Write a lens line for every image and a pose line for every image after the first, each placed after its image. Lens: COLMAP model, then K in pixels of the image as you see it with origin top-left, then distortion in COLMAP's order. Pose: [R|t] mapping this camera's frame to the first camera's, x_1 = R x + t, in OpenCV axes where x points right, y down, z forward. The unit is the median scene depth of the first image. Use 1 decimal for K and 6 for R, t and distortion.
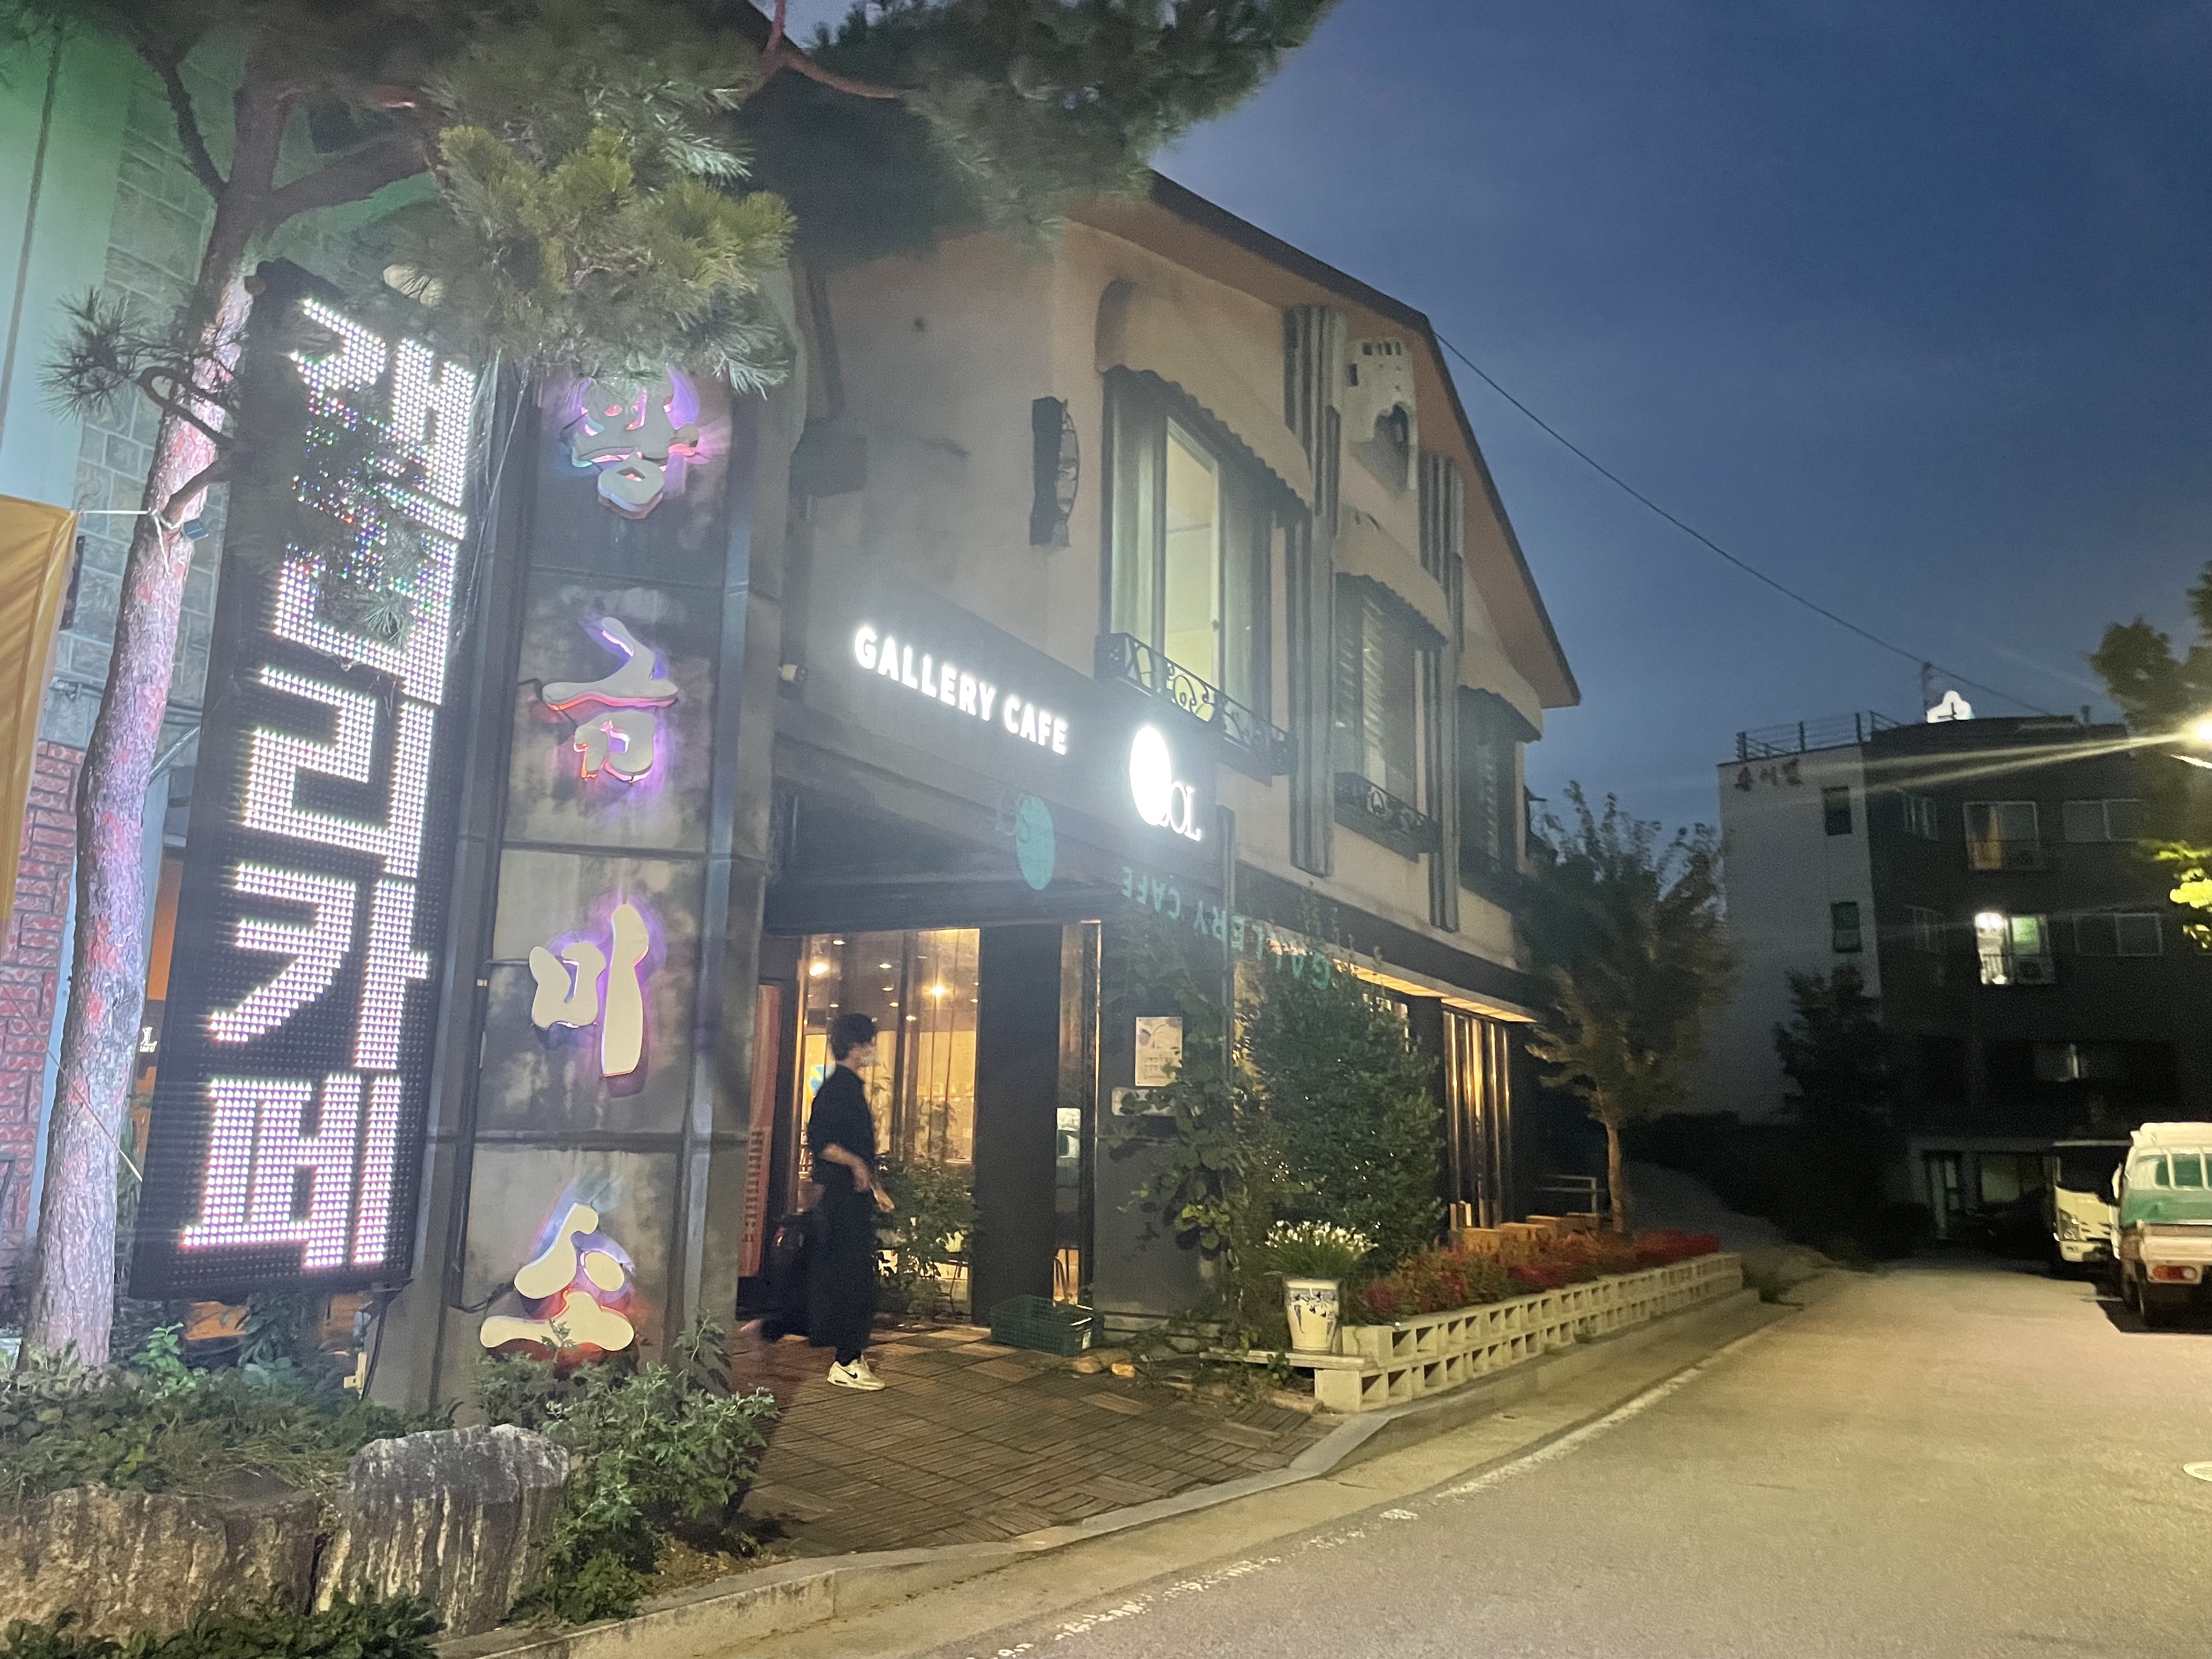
lens RADIAL K [[1792.6, 0, 1106.0], [0, 1792.6, 829.5], [0, 0, 1]] dist [0.000145, 0.000046]
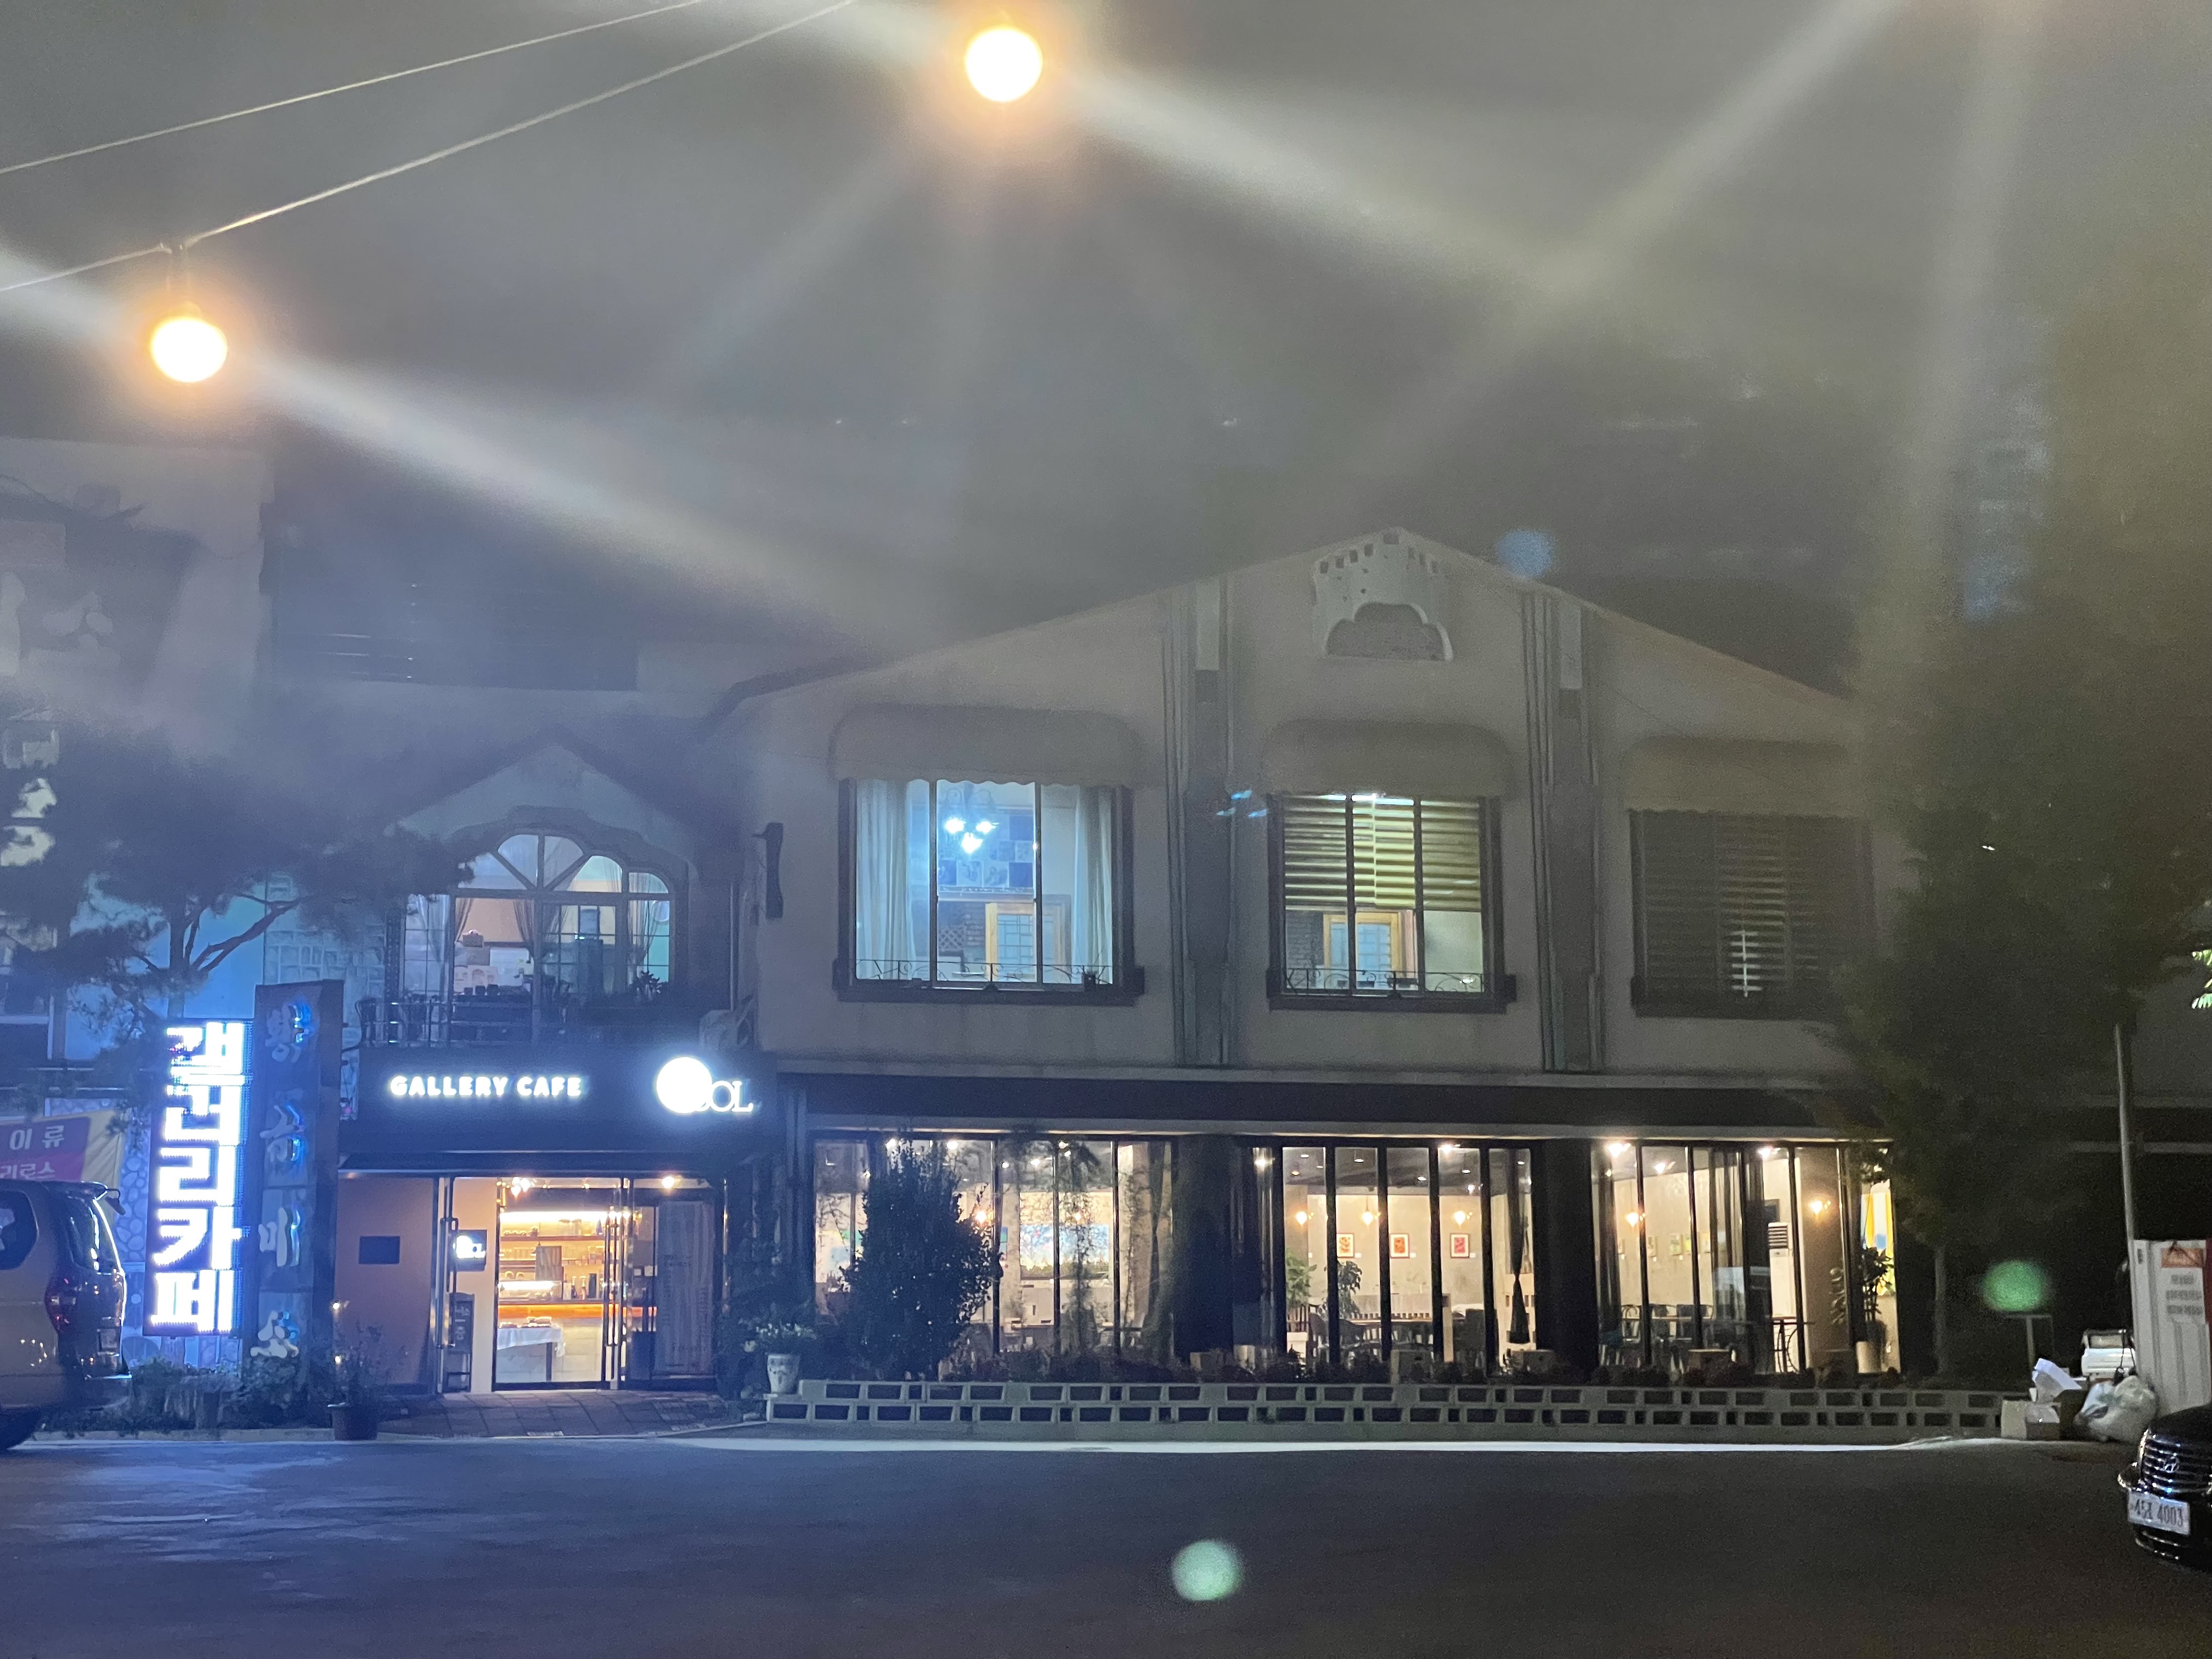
lens RADIAL K [[3340.4, 0, 1106.0], [0, 3340.4, 829.5], [0, 0, 1]] dist [-0.238754, 0.027006]
pose [[0.677990, -0.153558, -0.718853, 4.704610], [0.164257, 0.984857, -0.055460, -0.048079], [0.716483, -0.080475, 0.692947, -1.716334]]
